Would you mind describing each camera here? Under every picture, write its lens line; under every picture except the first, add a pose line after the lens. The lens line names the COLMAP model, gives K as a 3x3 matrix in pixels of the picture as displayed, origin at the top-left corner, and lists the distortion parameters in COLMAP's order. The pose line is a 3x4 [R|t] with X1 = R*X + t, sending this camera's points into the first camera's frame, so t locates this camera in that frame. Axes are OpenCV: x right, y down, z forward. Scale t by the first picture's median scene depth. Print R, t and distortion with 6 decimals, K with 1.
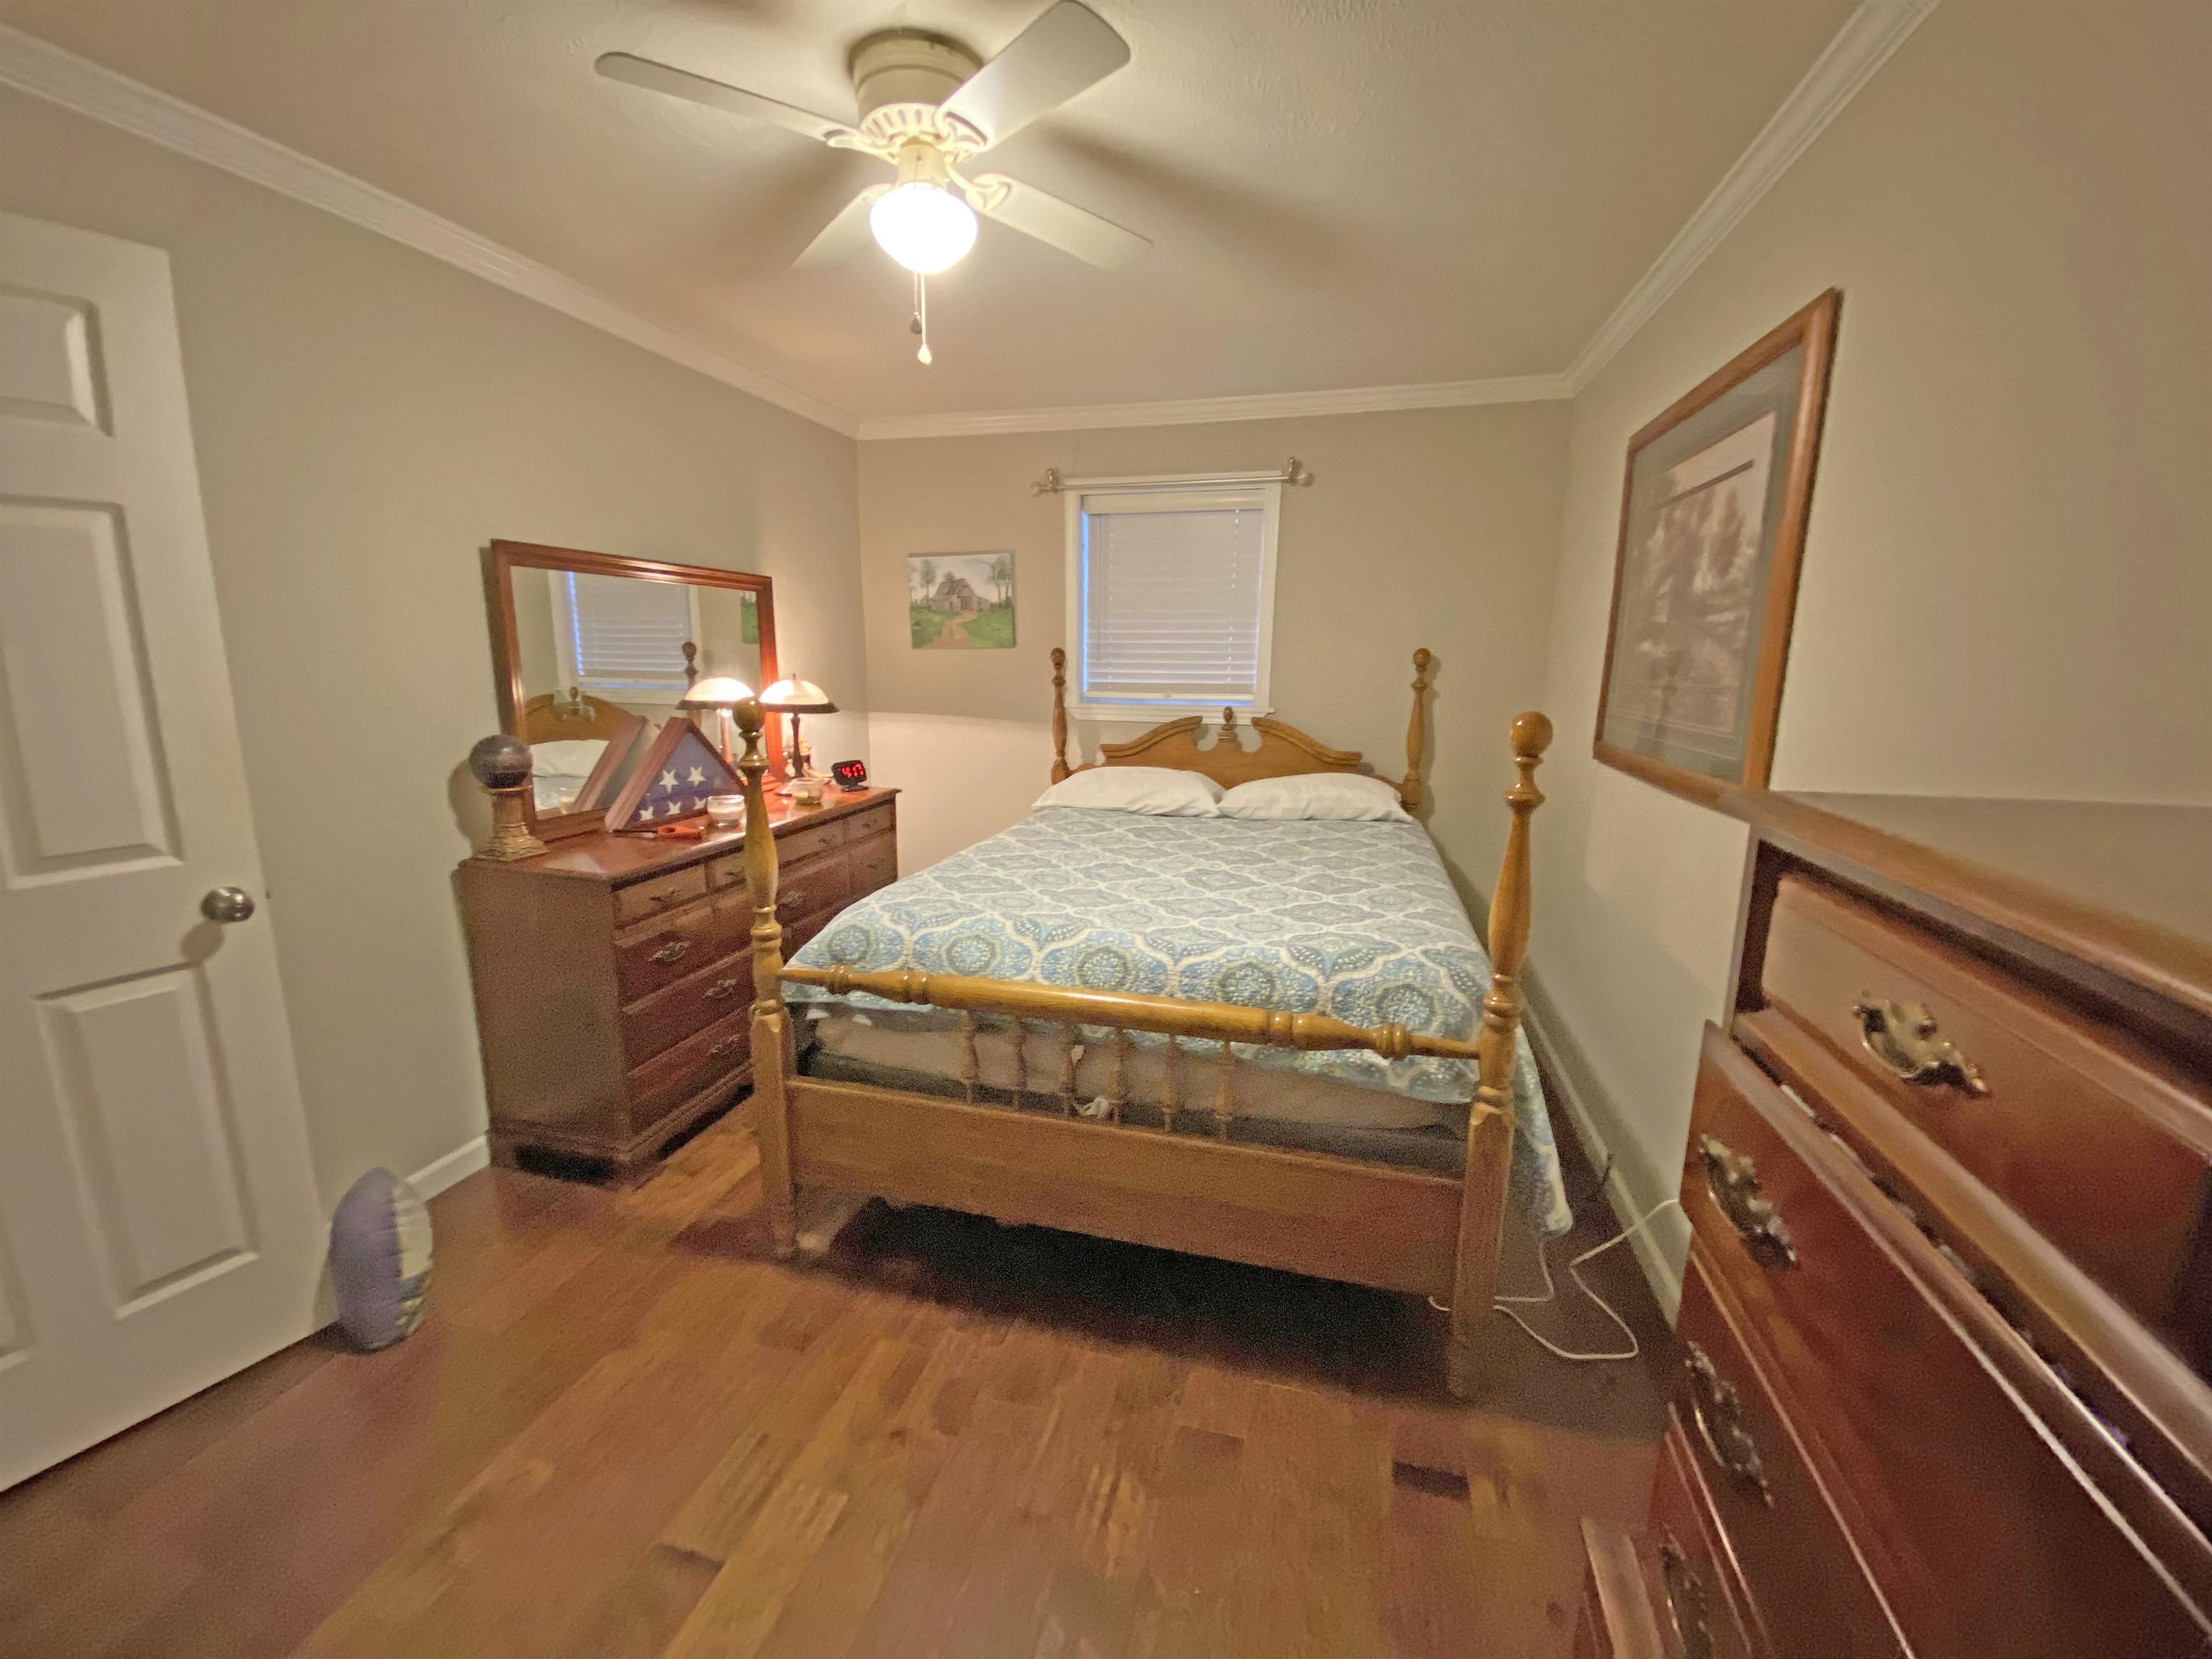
lens RADIAL K [[846.2, 0, 1103.8], [0, 846.2, 842.8], [0, 0, 1]] dist [0.068881, 0.000010]
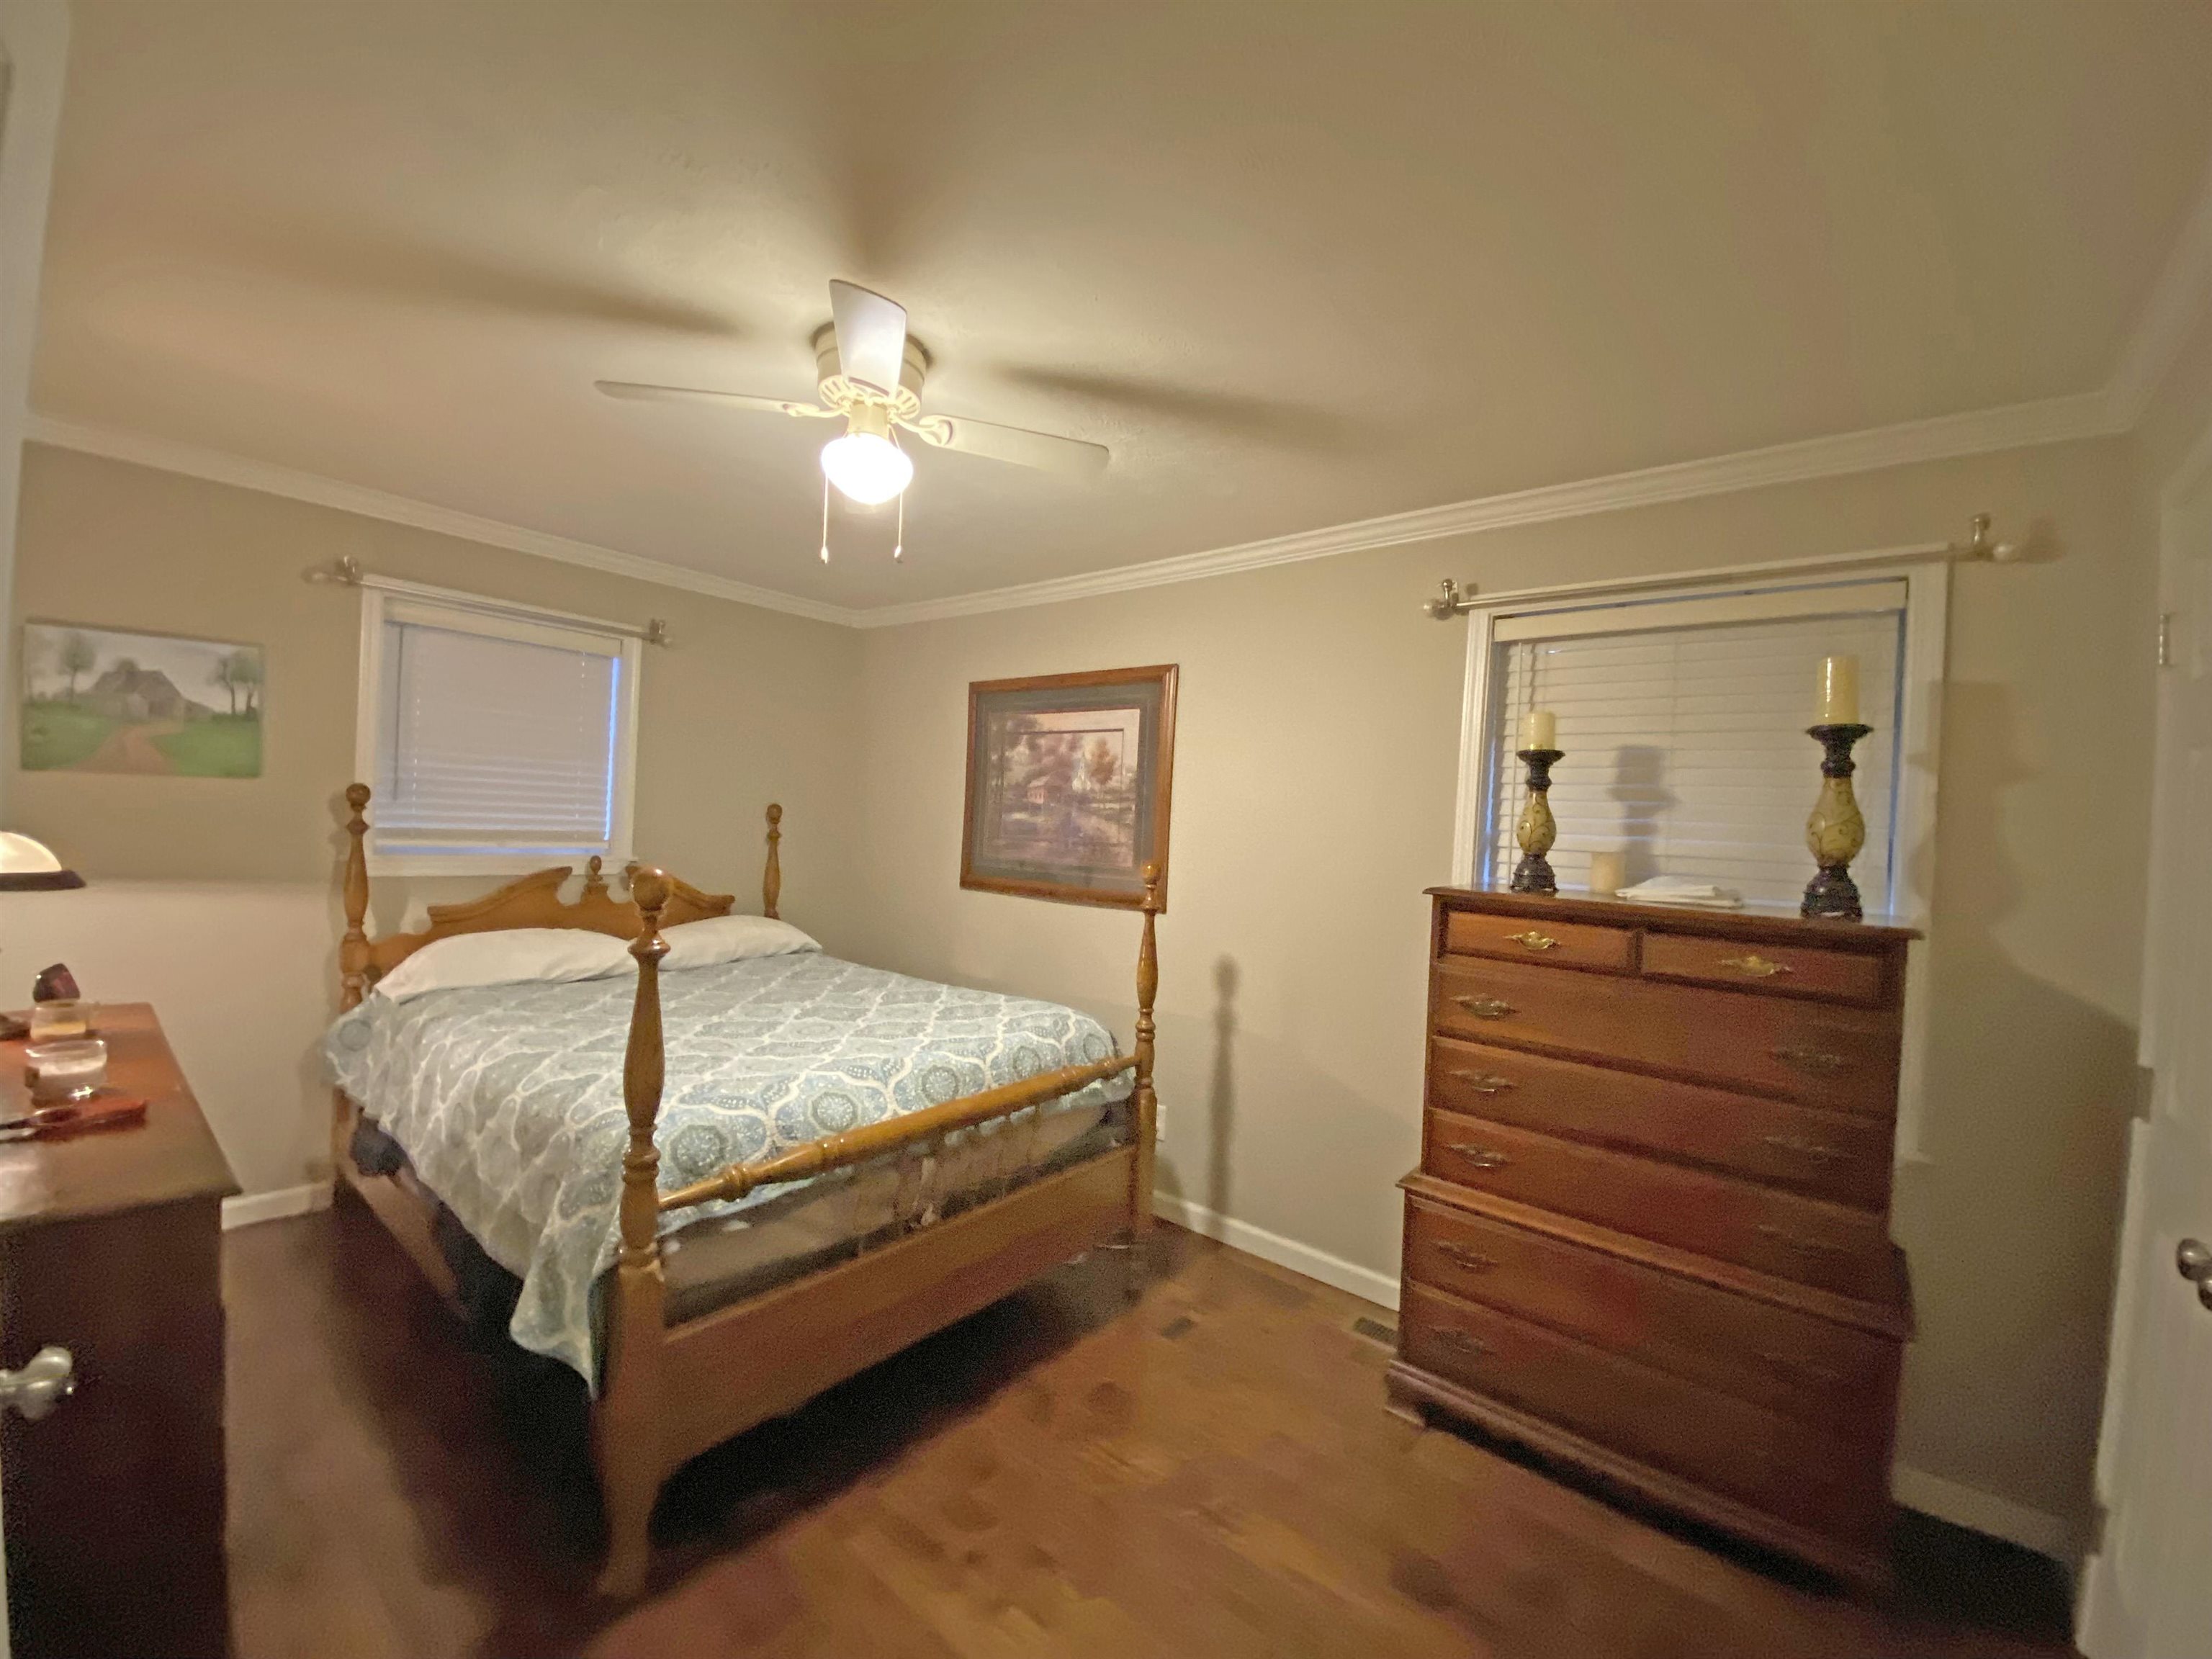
lens RADIAL K [[887.6, 0, 1106.0], [0, 887.6, 829.5], [0, 0, 1]] dist [-0.031393, -0.000087]
pose [[0.410433, -0.001824, 0.911889, -0.556515], [0.156532, 0.985296, -0.068482, -0.042080], [-0.898355, 0.170847, 0.404684, 0.136749]]
